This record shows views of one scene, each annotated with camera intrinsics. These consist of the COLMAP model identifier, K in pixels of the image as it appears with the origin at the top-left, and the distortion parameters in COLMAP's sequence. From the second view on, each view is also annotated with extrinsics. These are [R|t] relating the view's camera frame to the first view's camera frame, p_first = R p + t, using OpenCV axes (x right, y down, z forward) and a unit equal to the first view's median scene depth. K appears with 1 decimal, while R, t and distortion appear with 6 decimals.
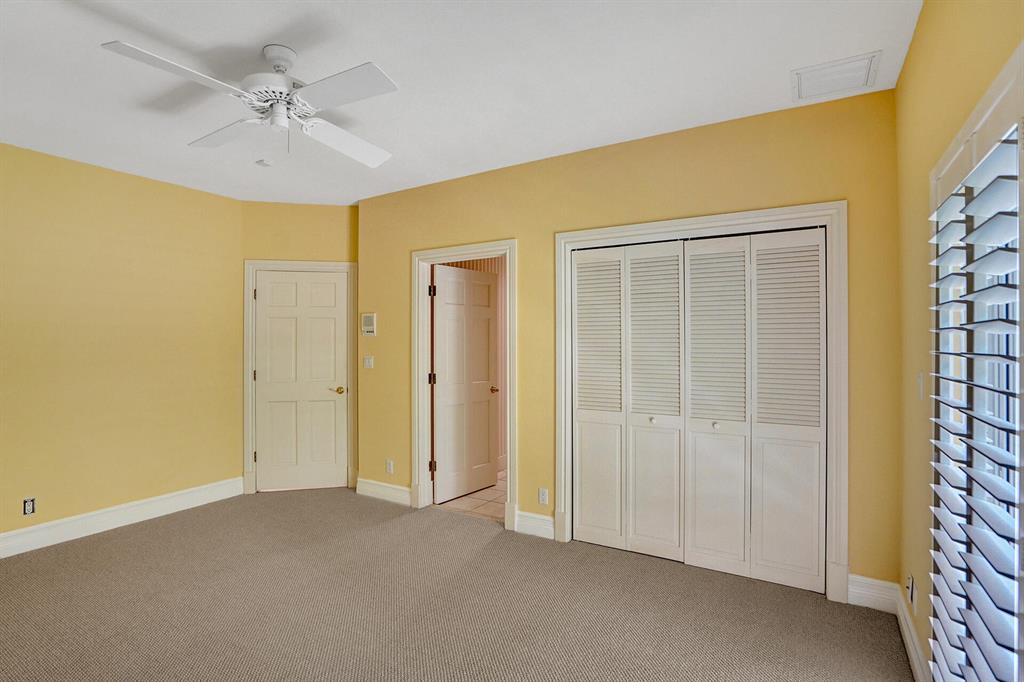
lens RADIAL K [[512.2, 0, 512.0], [0, 512.2, 341.0], [0, 0, 1]] dist [-0.048100, -0.000088]
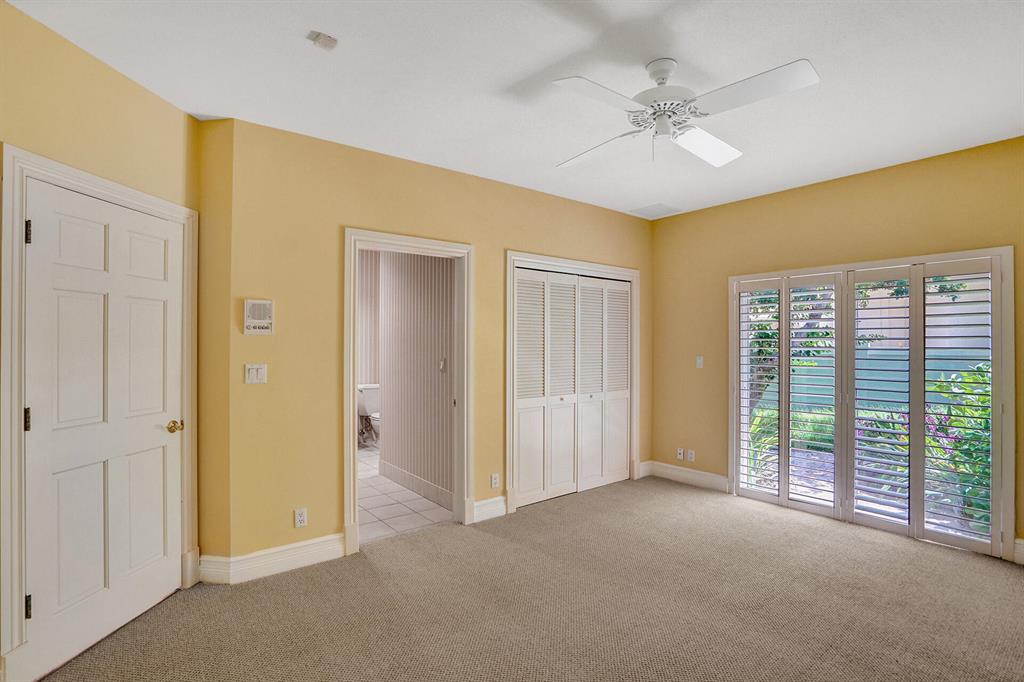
lens RADIAL K [[488.2, 0, 512.0], [0, 488.2, 341.0], [0, 0, 1]] dist [-0.011627, 0.000050]
pose [[0.358002, 0.001844, 0.933719, -0.929756], [-0.010668, 0.999941, 0.002116, -0.006580], [-0.933660, -0.010718, 0.358000, 0.581516]]
